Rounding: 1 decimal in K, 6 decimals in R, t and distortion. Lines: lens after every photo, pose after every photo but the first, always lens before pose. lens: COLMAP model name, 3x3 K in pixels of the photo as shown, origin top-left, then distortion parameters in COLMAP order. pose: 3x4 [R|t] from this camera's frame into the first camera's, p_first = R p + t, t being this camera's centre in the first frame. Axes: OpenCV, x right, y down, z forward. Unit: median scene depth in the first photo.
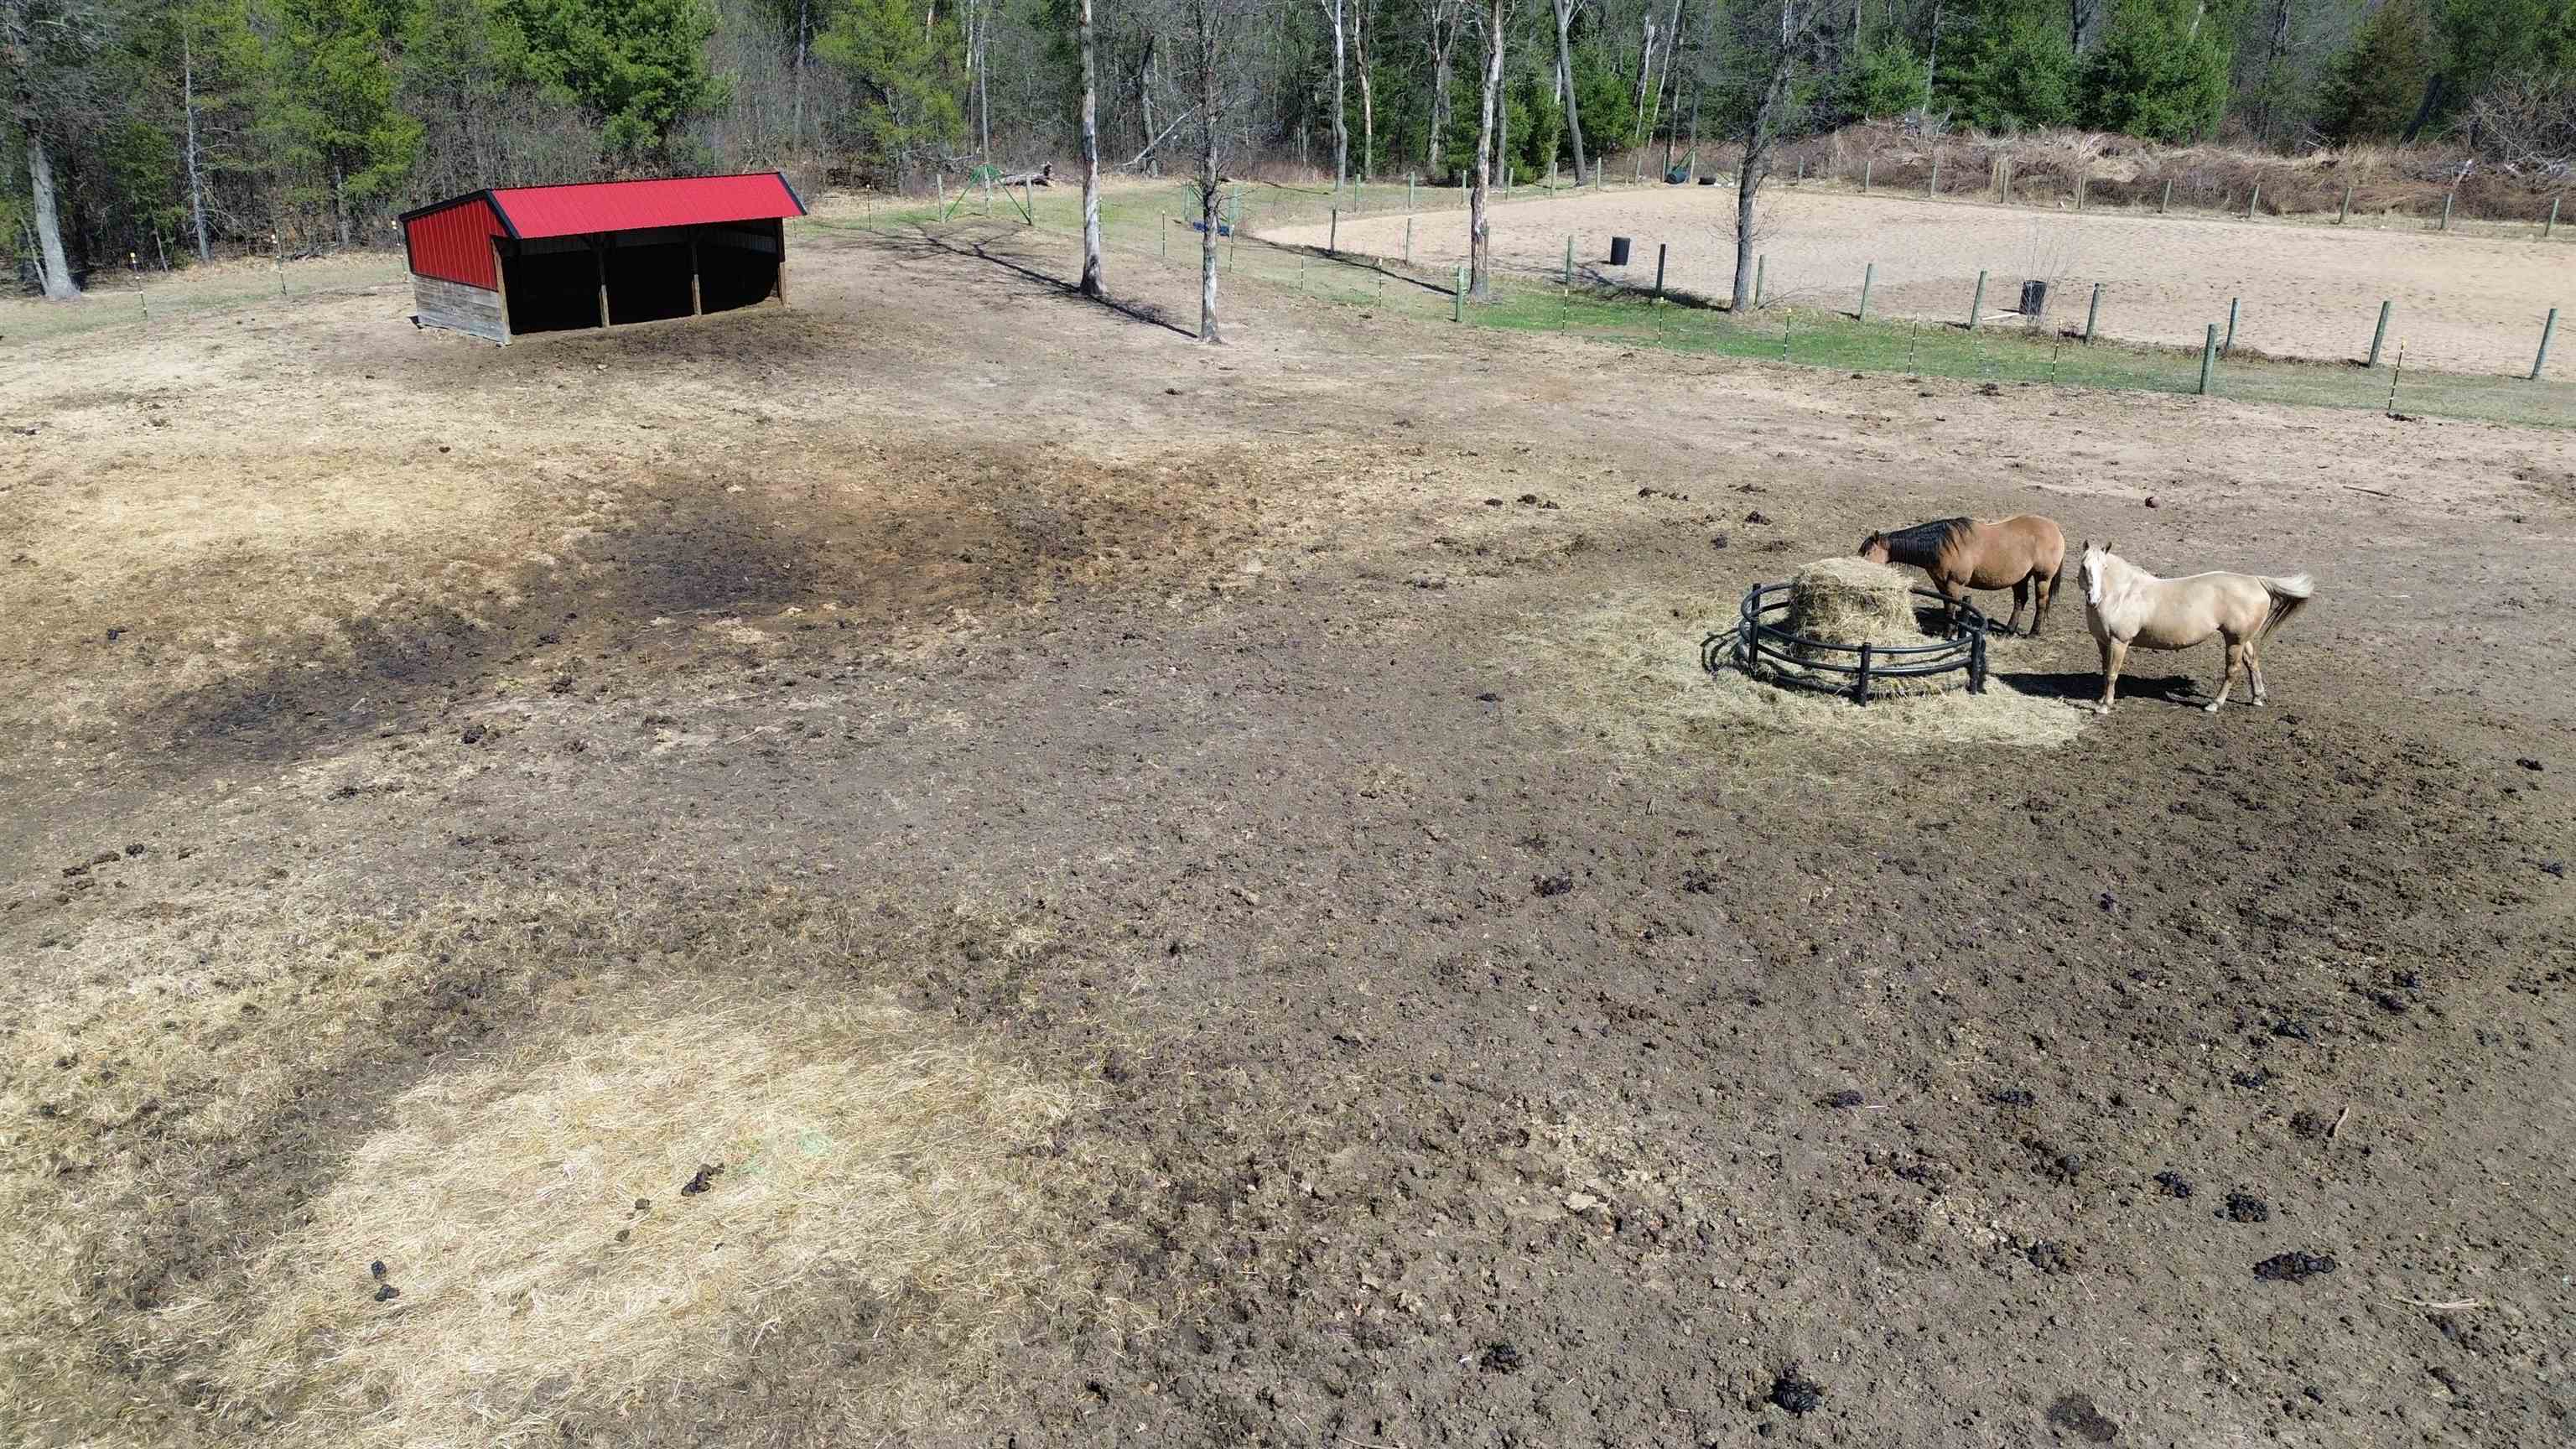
lens RADIAL K [[1800.2, 0, 1293.3], [0, 1800.2, 715.6], [0, 0, 1]] dist [0.055325, -0.053405]
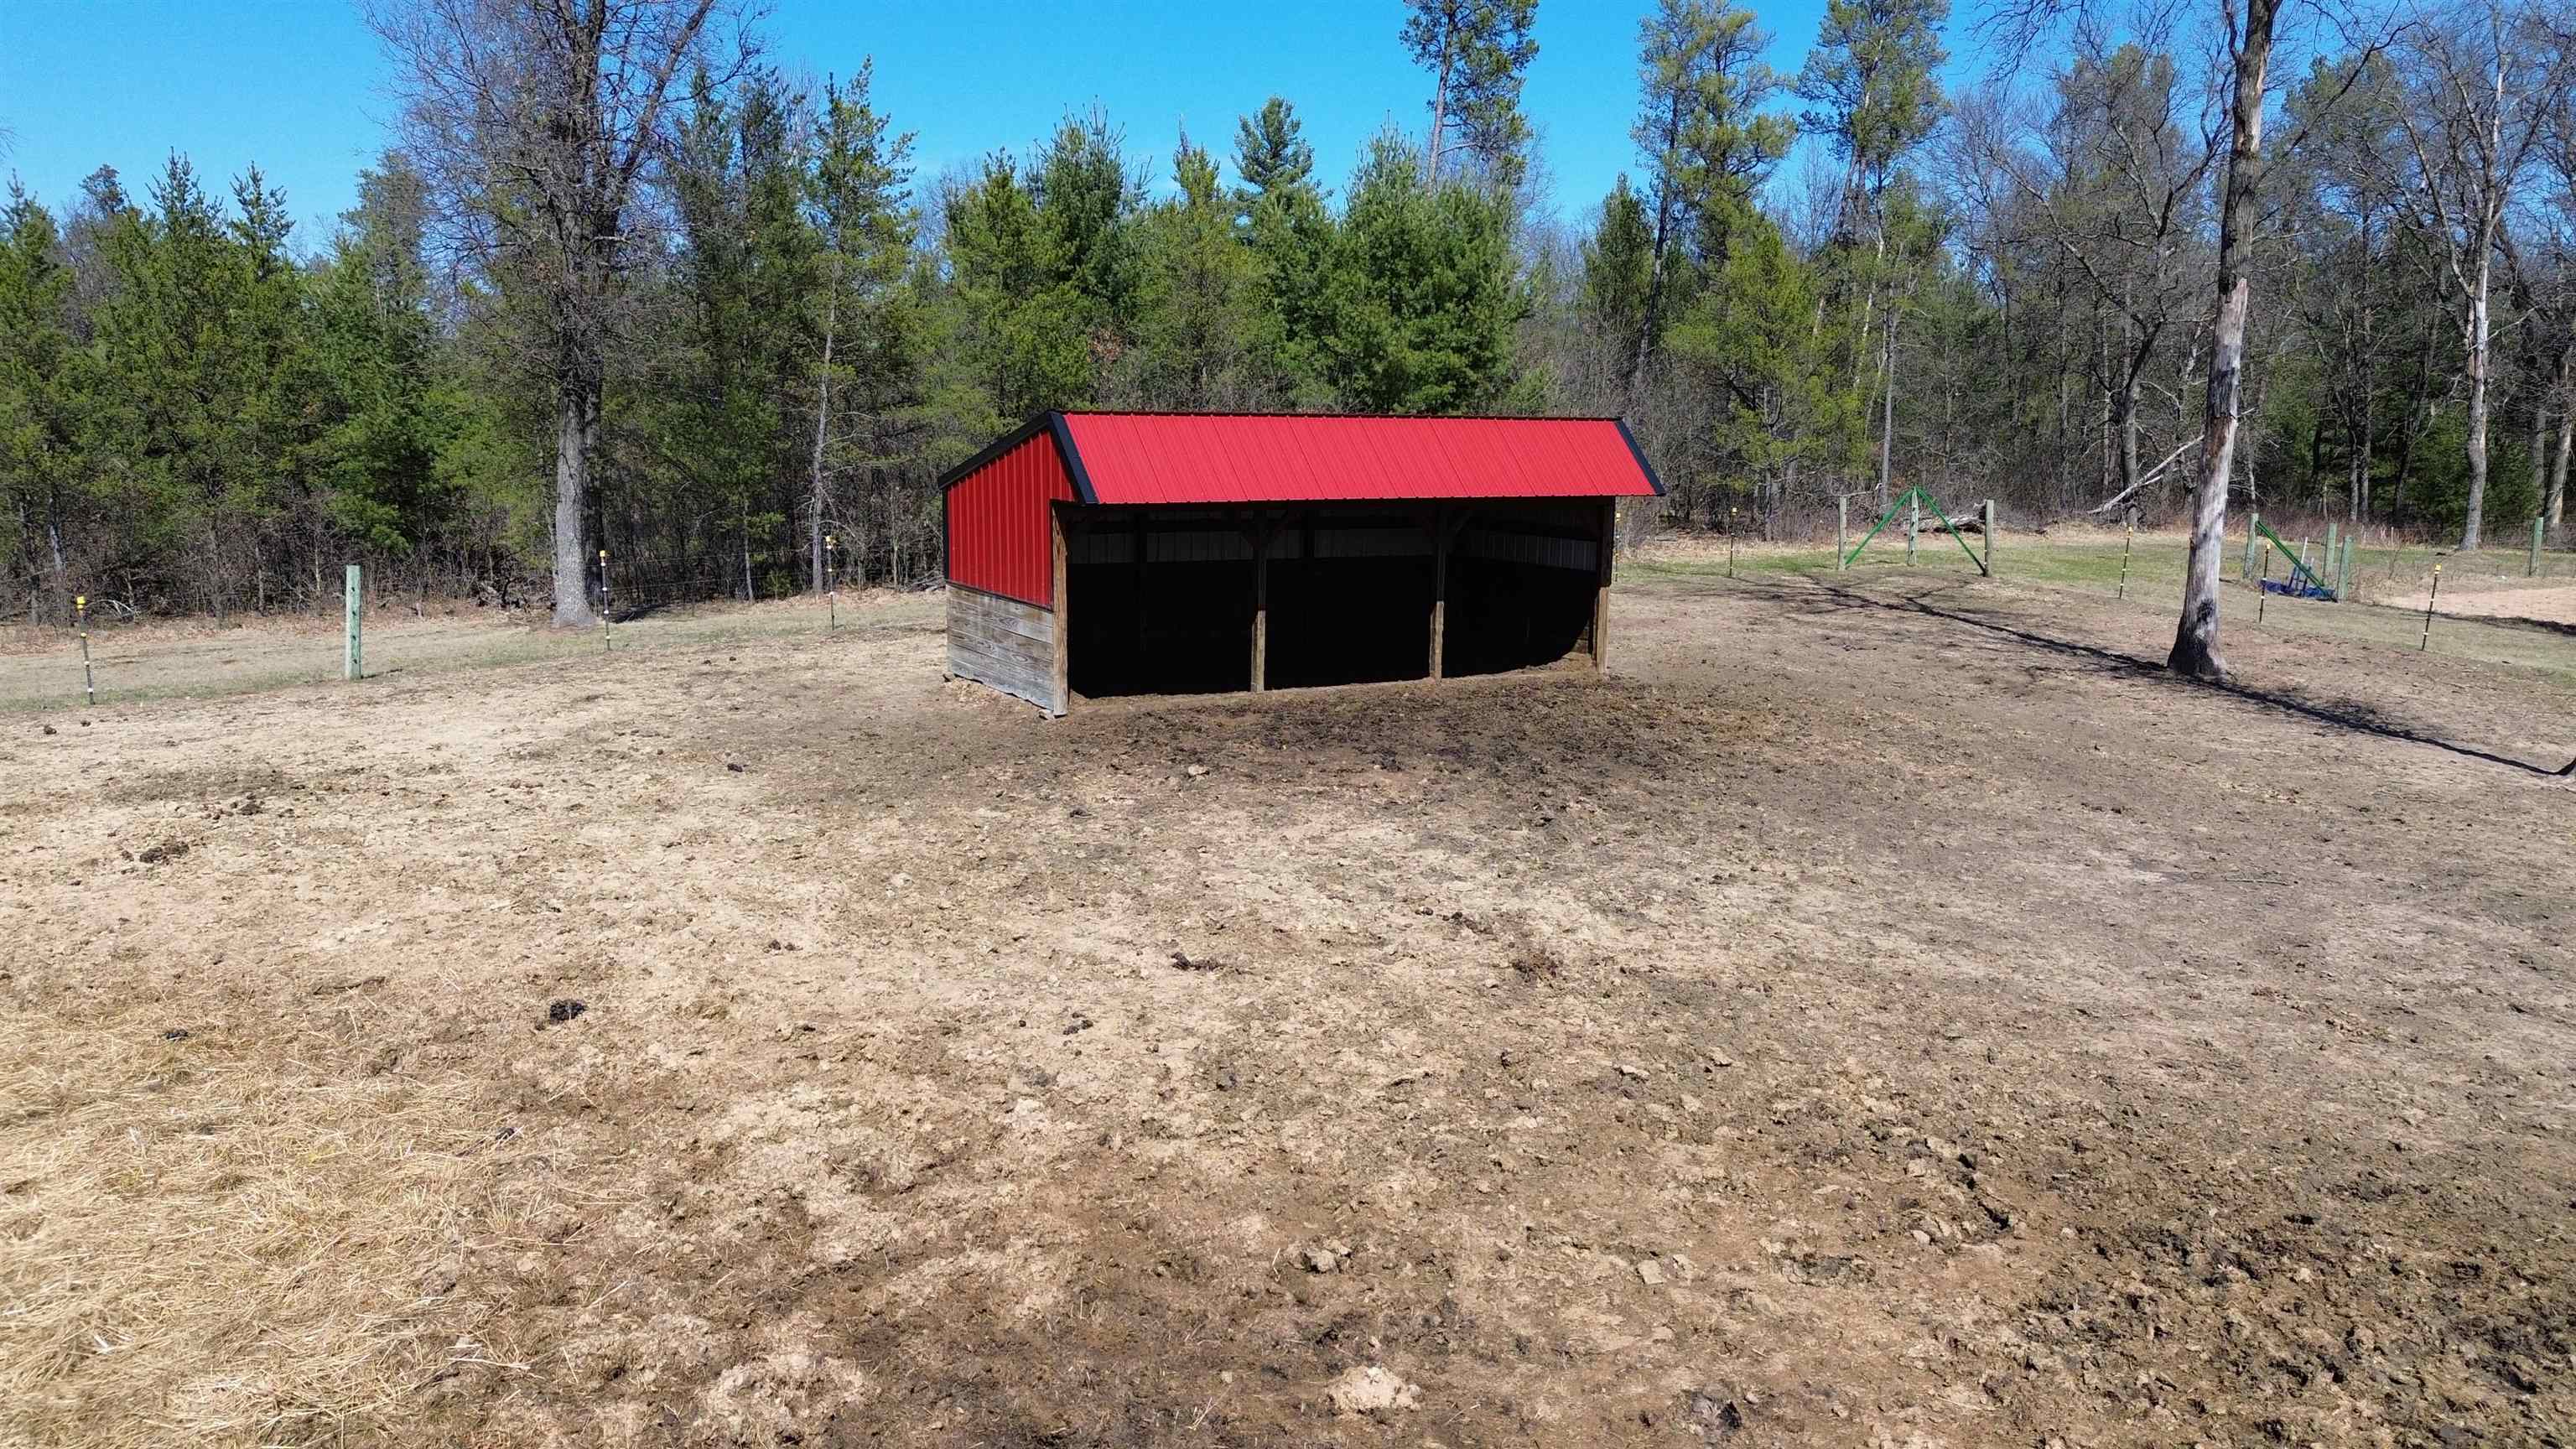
lens RADIAL K [[1800.2, 0, 1287.7], [0, 1800.2, 730.0], [0, 0, 1]] dist [0.055325, -0.053405]
pose [[0.911550, 0.050016, -0.408137, -0.149470], [-0.135120, 0.973889, -0.182436, -0.102356], [0.388355, 0.221447, 0.894506, 0.503508]]
